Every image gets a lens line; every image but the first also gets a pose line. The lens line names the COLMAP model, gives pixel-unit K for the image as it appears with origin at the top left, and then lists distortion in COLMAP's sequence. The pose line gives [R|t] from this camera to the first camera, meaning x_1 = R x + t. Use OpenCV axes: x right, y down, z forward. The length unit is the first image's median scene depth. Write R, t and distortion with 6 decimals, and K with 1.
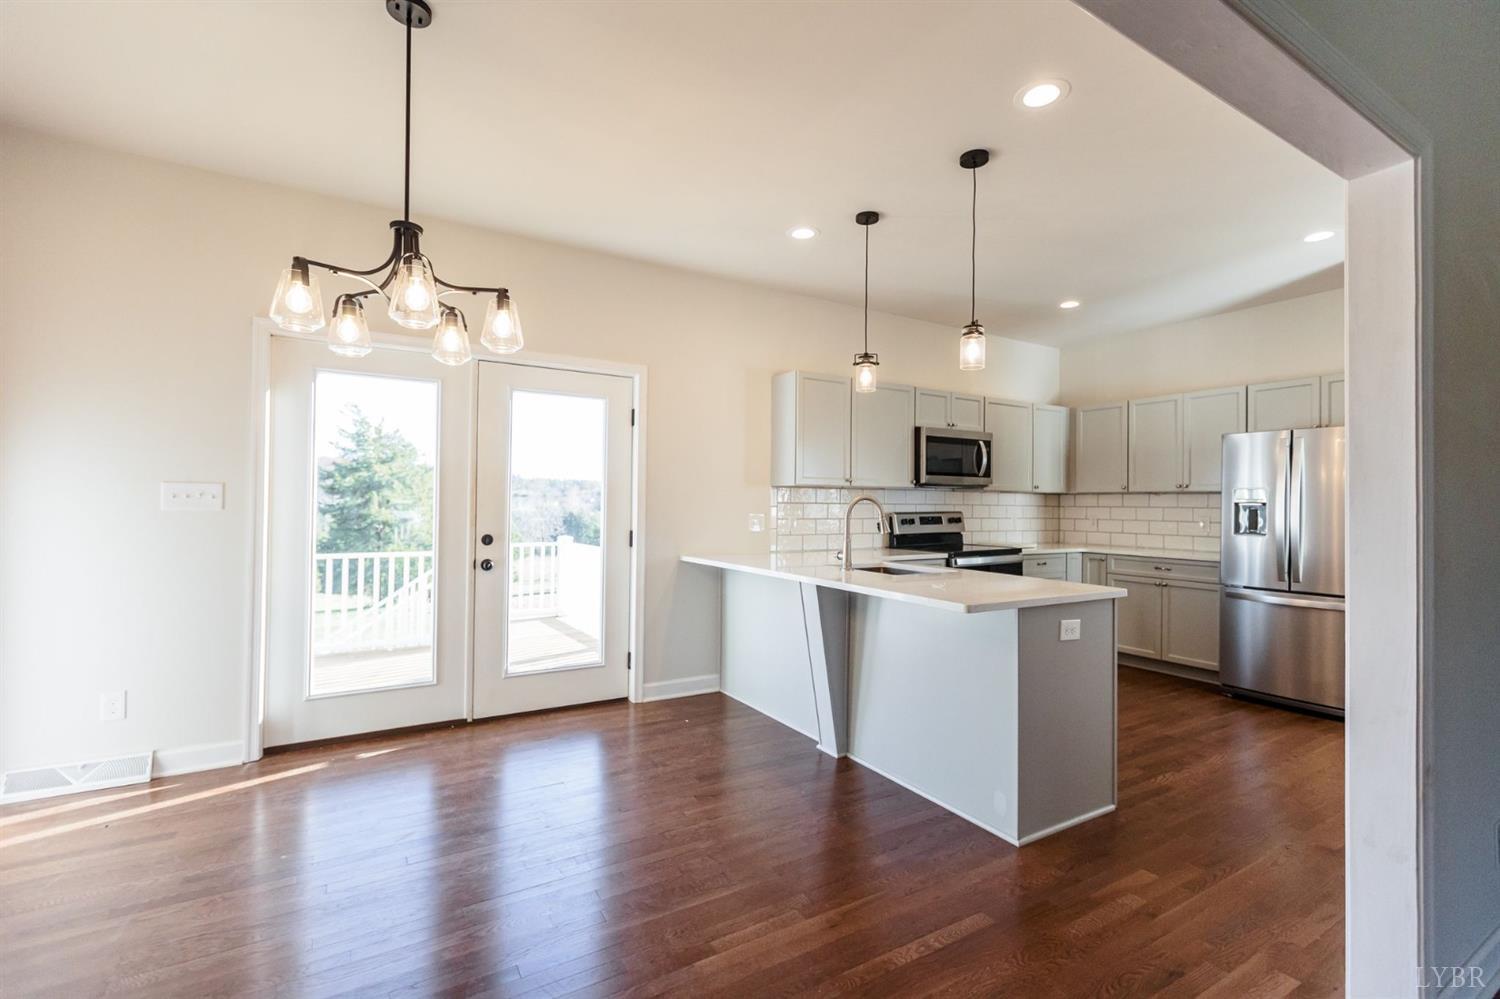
lens RADIAL K [[677.1, 0, 750.0], [0, 677.1, 499.5], [0, 0, 1]] dist [0.001061, -0.000715]
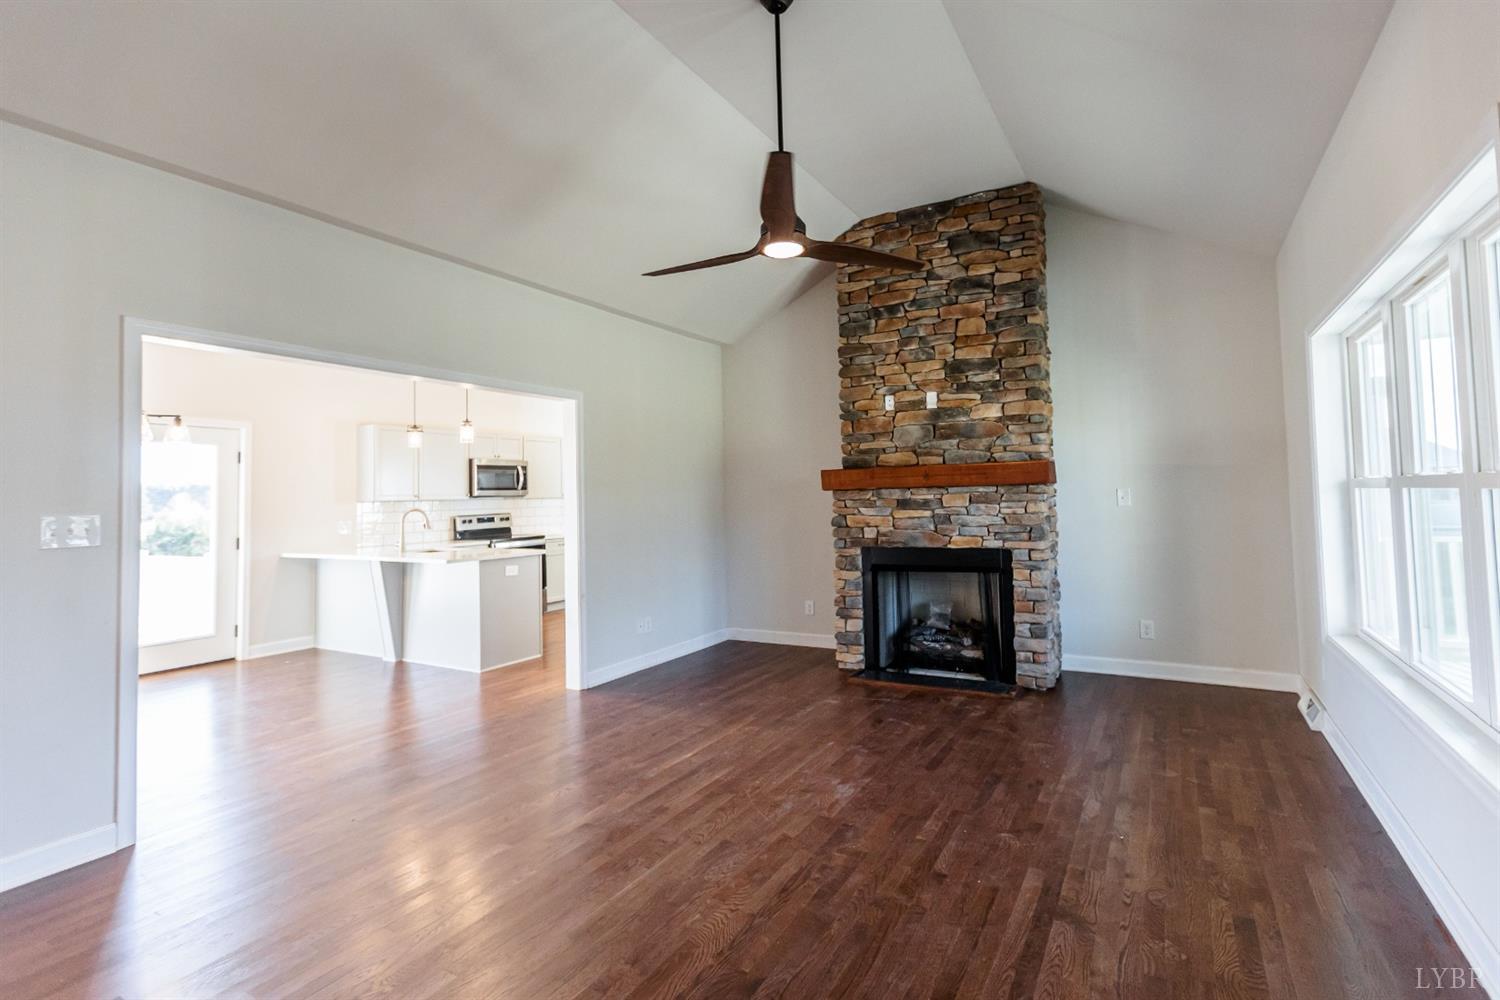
lens RADIAL K [[711.3, 0, 792.6], [0, 711.3, 464.8], [0, 0, 1]] dist [0.000599, 0.000276]
pose [[0.857664, -0.007446, 0.514156, 0.046603], [0.027773, 0.999106, -0.031860, -0.023196], [-0.513460, 0.041604, 0.857105, -0.747386]]
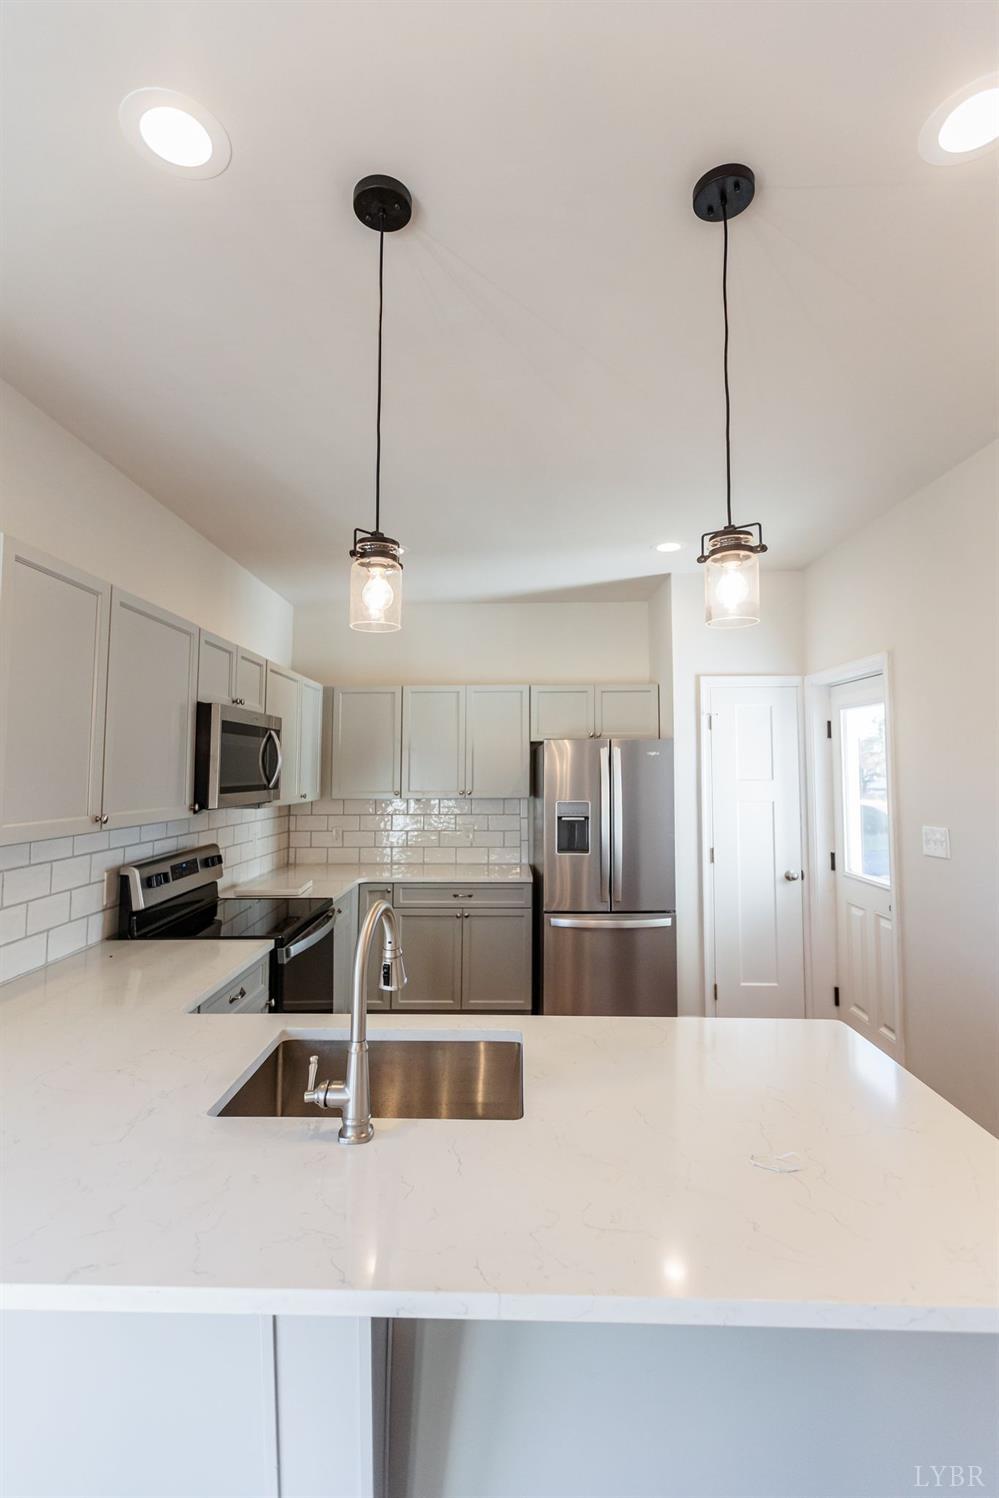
lens RADIAL K [[692.4, 0, 499.5], [0, 692.4, 731.0], [0, 0, 1]] dist [0.000247, 0.000055]
pose [[0.530185, 0.038676, 0.846999, -0.088595], [0.002131, 0.998895, -0.046945, -0.059593], [-0.847879, 0.026695, 0.529517, 0.522359]]
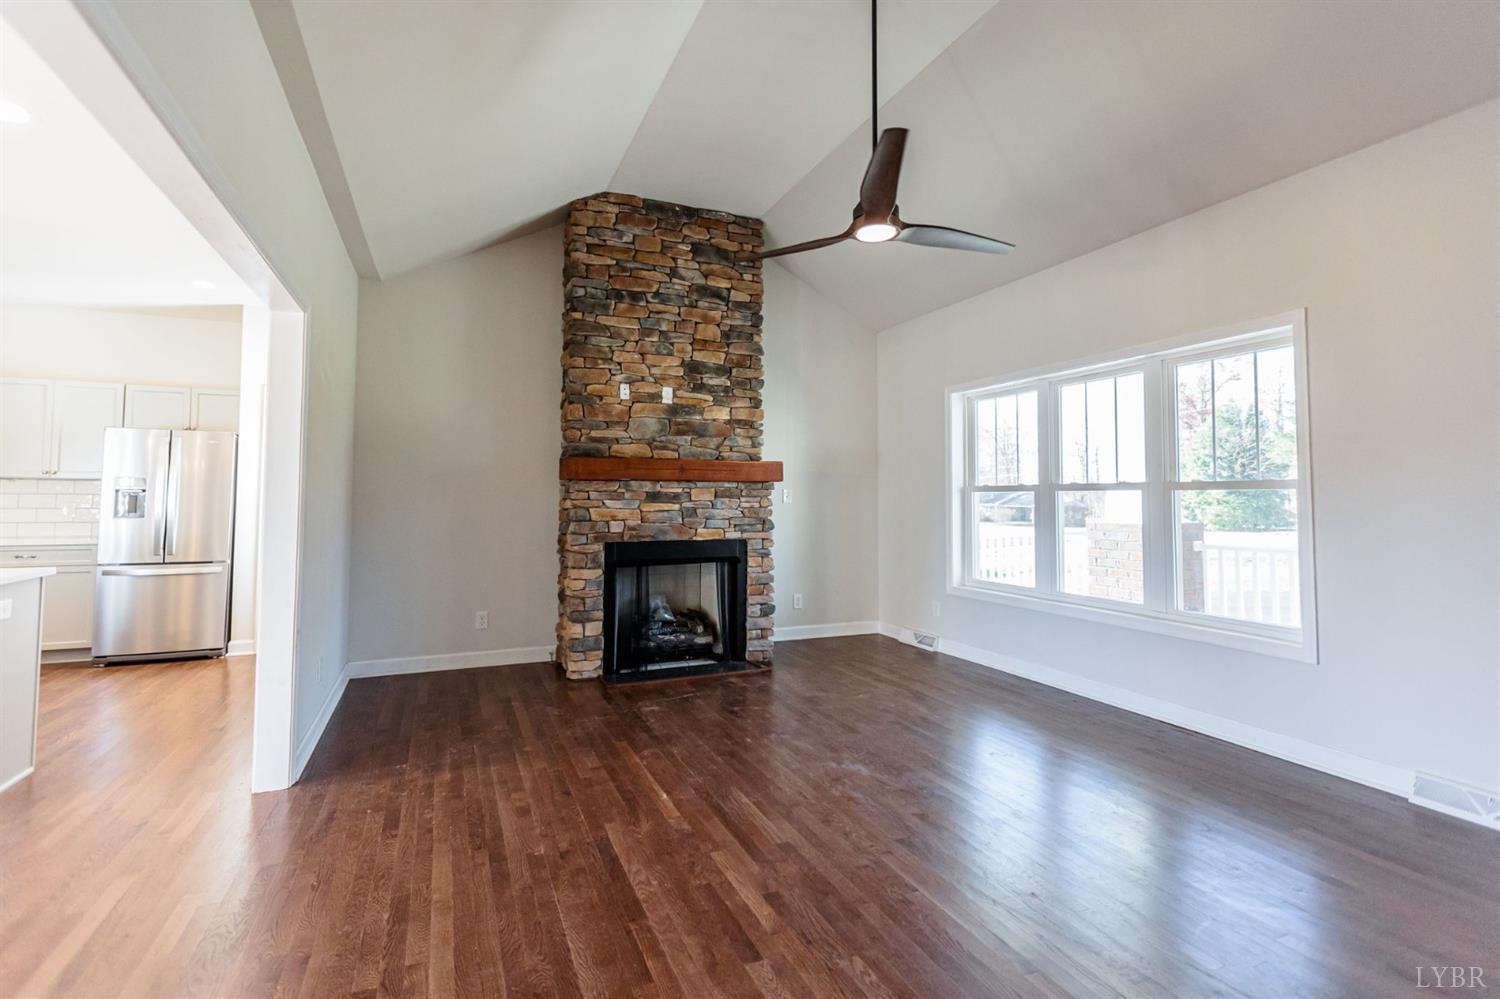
lens RADIAL K [[679.9, 0, 744.3], [0, 679.9, 467.7], [0, 0, 1]] dist [-0.000838, 0.000063]
pose [[0.129572, 0.035417, 0.990937, -0.244305], [-0.010126, 0.999357, -0.034394, -0.003167], [-0.991518, -0.005578, 0.129847, -0.162600]]
